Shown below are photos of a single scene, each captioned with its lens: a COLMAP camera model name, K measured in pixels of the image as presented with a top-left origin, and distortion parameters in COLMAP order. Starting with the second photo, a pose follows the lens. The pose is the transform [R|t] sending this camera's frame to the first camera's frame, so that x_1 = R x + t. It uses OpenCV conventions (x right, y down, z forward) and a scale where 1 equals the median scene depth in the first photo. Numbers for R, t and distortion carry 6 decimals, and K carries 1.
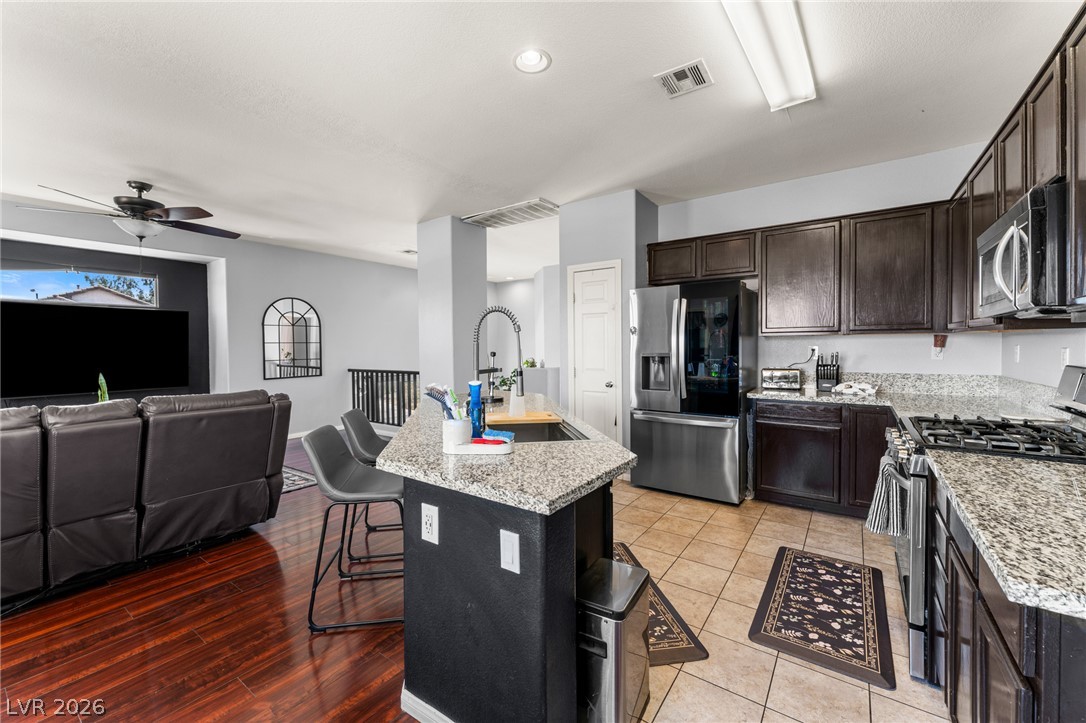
lens RADIAL K [[435.8, 0, 537.5], [0, 435.8, 358.1], [0, 0, 1]] dist [0.000366, -0.000020]
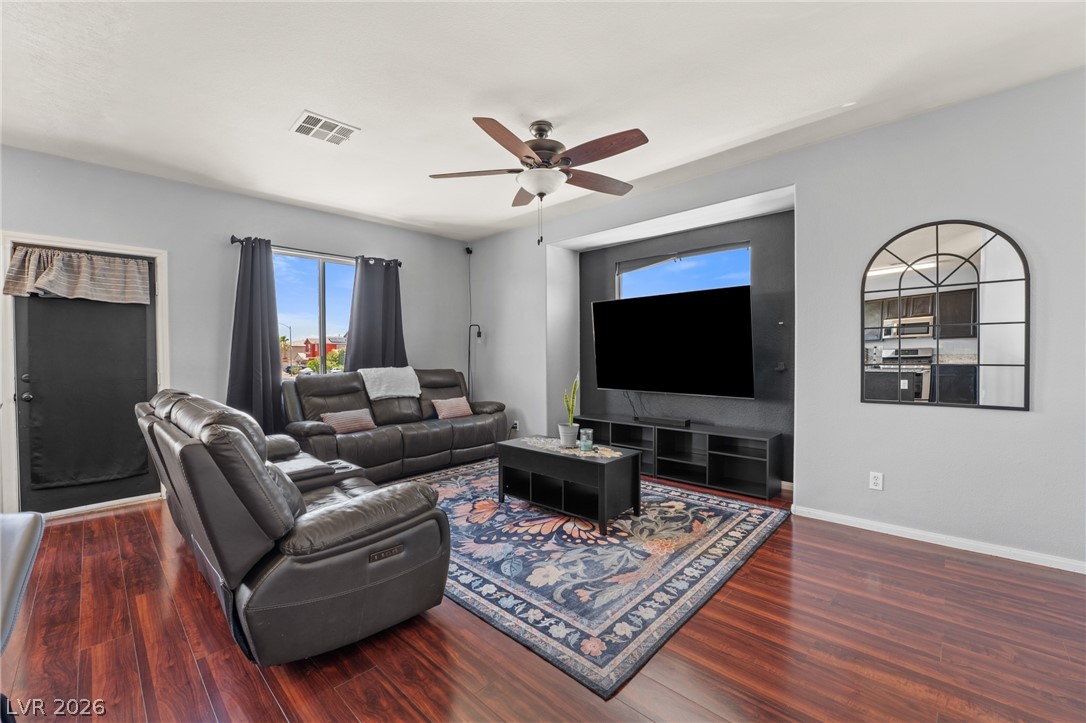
lens RADIAL K [[442.3, 0, 543.0], [0, 442.3, 361.5], [0, 0, 1]] dist [-0.030884, 0.004473]
pose [[-0.133333, 0.028254, -0.990669, -0.143755], [-0.017787, 0.999364, 0.030896, -0.009287], [0.990912, 0.021741, -0.132745, 1.229802]]
